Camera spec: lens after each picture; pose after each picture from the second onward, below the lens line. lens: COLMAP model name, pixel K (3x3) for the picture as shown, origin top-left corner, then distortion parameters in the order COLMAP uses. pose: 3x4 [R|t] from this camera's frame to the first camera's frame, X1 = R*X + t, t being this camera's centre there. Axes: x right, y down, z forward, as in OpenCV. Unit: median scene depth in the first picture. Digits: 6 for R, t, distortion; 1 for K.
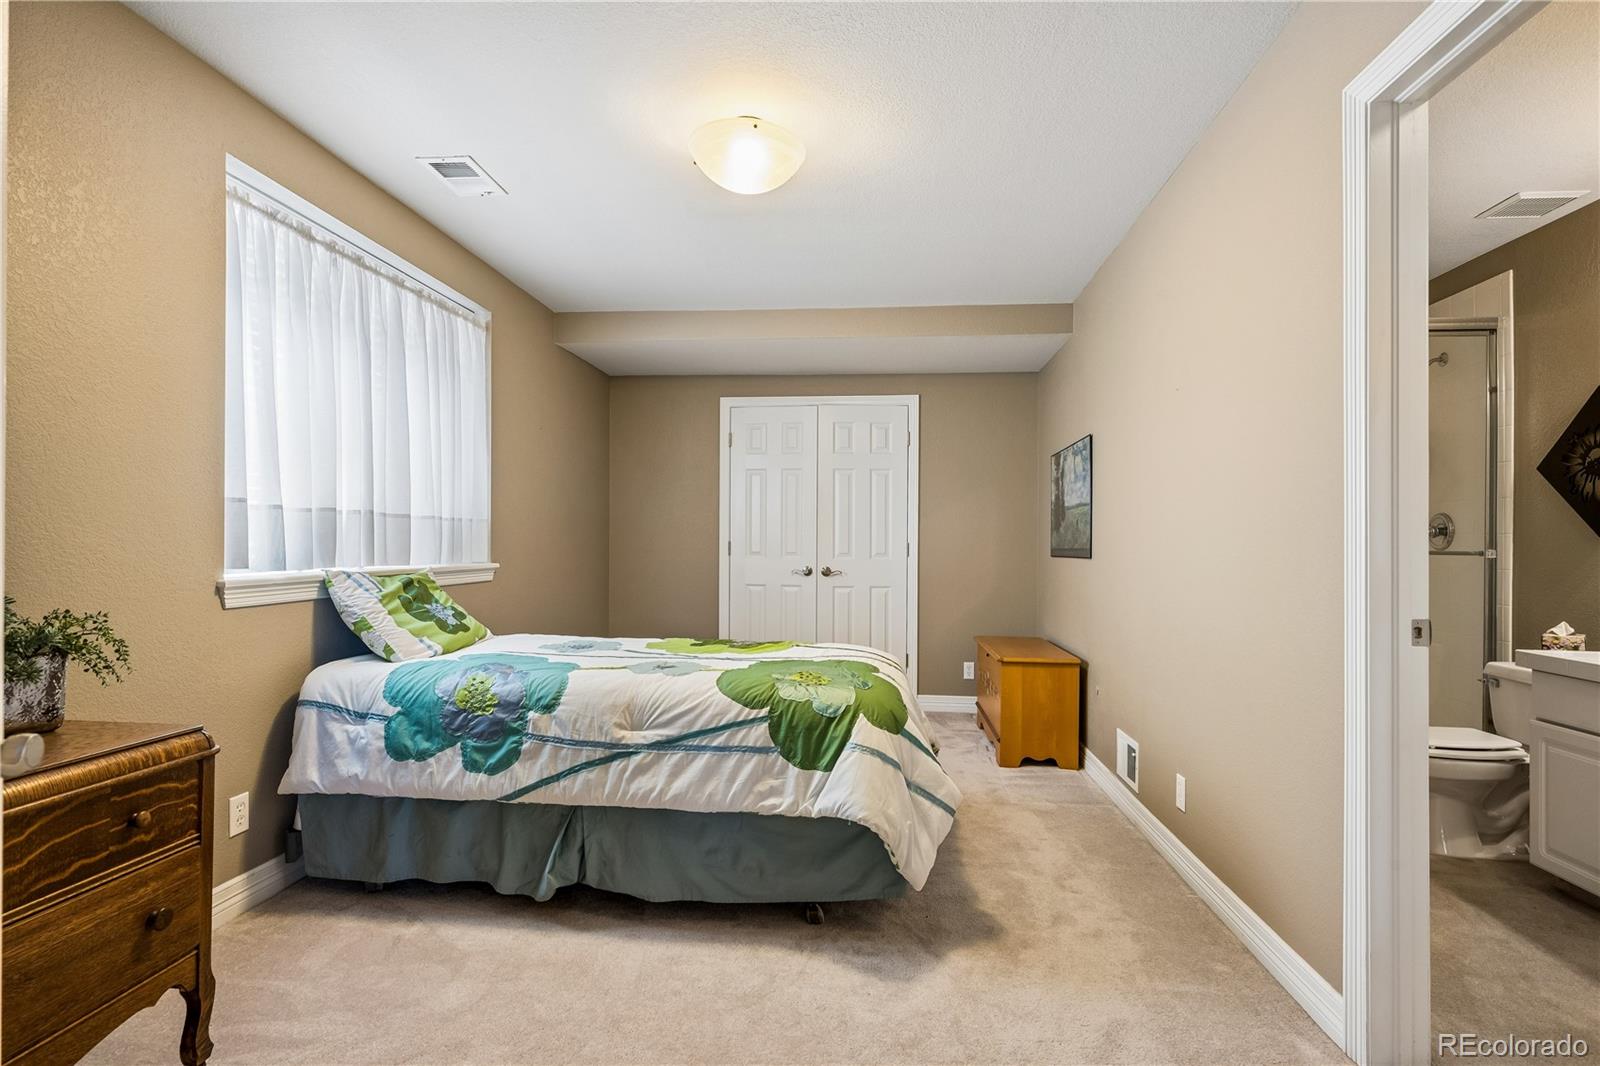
lens RADIAL K [[782.3, 0, 800.0], [0, 782.3, 533.0], [0, 0, 1]] dist [0.000251, -0.000449]
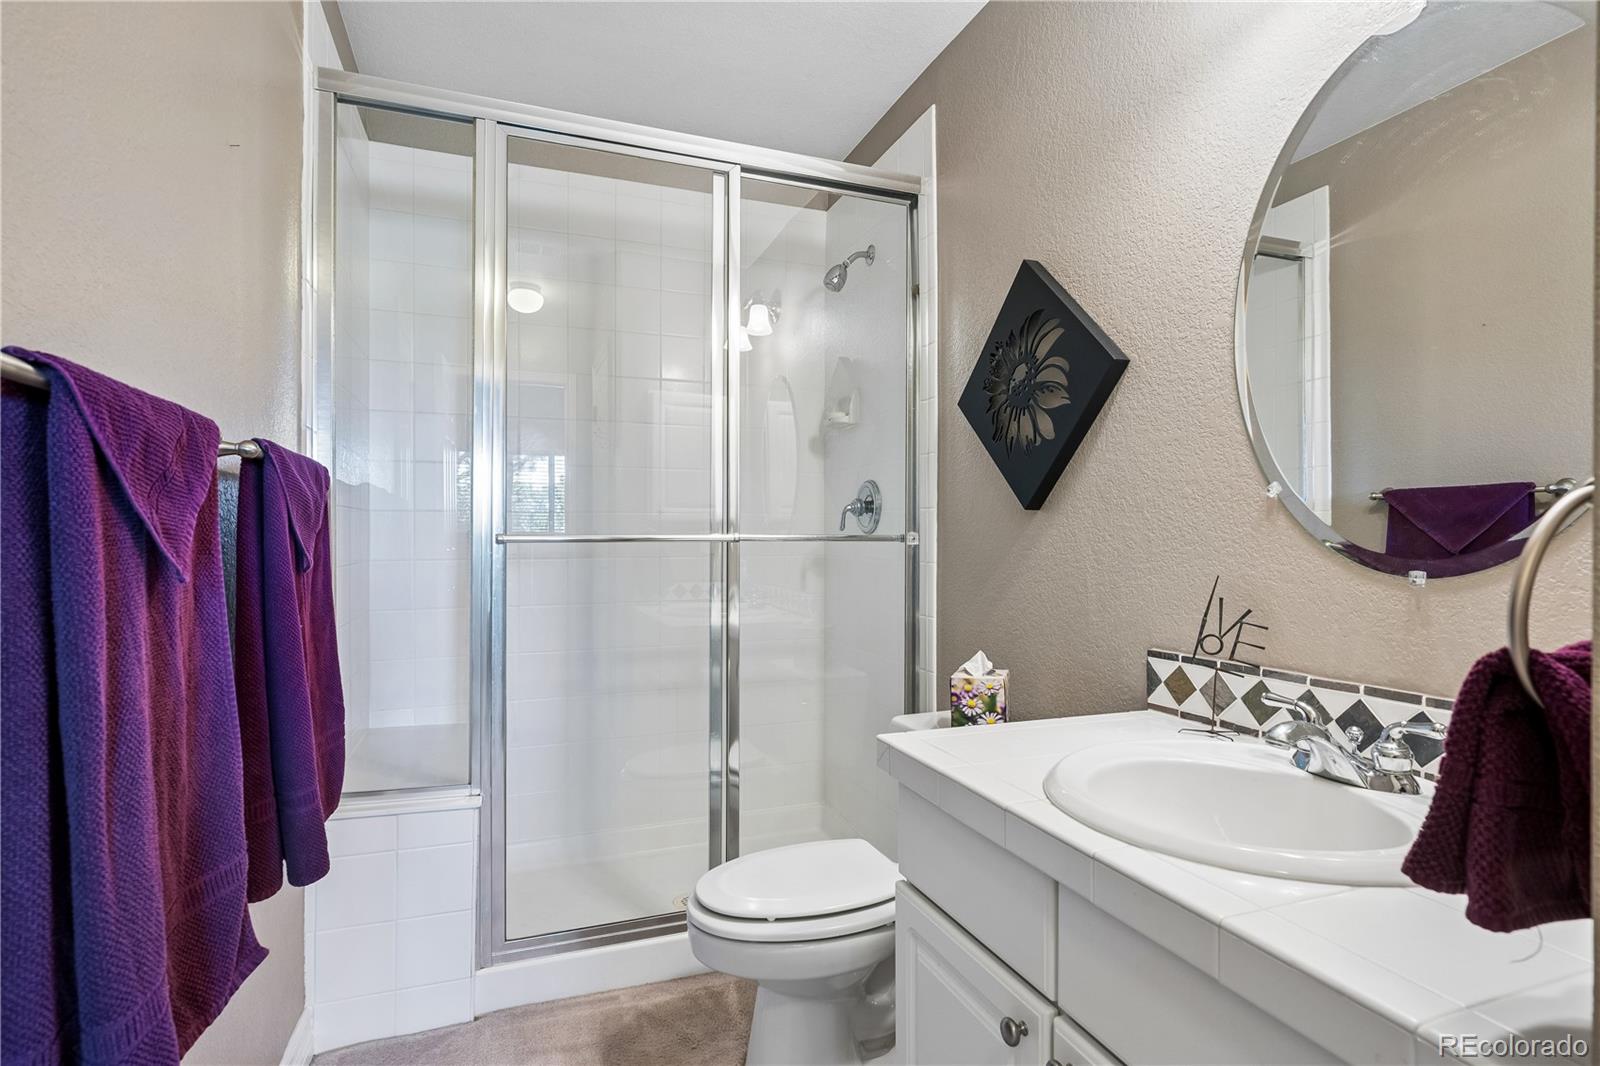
lens RADIAL K [[782.3, 0, 800.0], [0, 782.3, 533.0], [0, 0, 1]] dist [0.000251, -0.000449]
pose [[0.895255, -0.011667, 0.445401, 0.540878], [0.005777, 0.999877, 0.014581, 0.012599], [-0.445516, -0.010480, 0.895212, 0.484985]]
